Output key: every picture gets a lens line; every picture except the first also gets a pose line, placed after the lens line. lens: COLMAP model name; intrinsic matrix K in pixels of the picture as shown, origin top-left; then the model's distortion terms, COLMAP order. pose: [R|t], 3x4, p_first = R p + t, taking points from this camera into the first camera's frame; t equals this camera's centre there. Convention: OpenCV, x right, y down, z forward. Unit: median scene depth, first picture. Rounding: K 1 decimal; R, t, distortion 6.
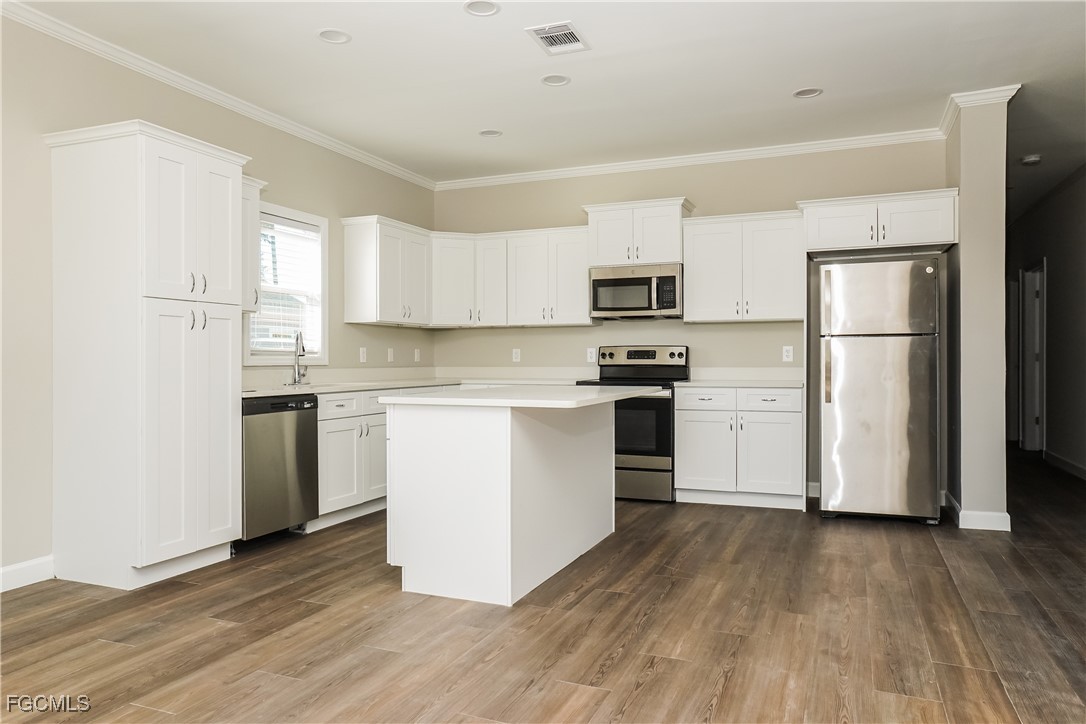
lens RADIAL K [[735.0, 0, 543.0], [0, 735.0, 362.0], [0, 0, 1]] dist [-0.000975, 0.004369]
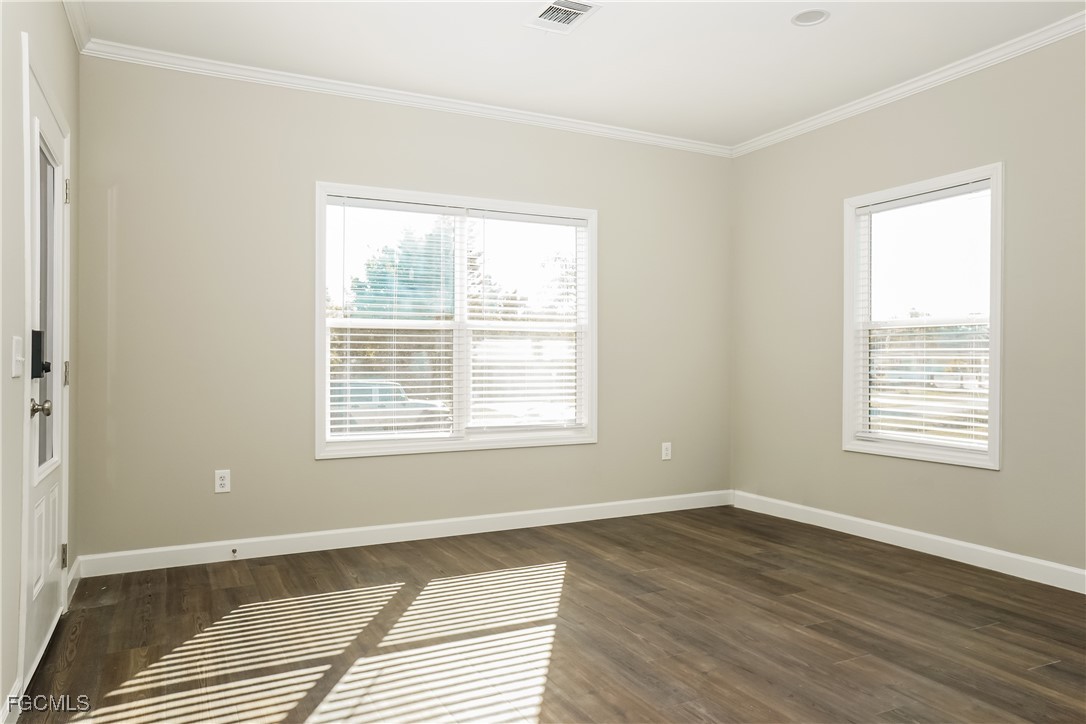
lens RADIAL K [[735.0, 0, 543.0], [0, 735.0, 362.0], [0, 0, 1]] dist [-0.000975, 0.004369]
pose [[-0.659194, -0.009328, -0.751915, 0.546902], [-0.014787, 0.999891, 0.000559, 0.007617], [0.751828, 0.011487, -0.659259, 1.141028]]
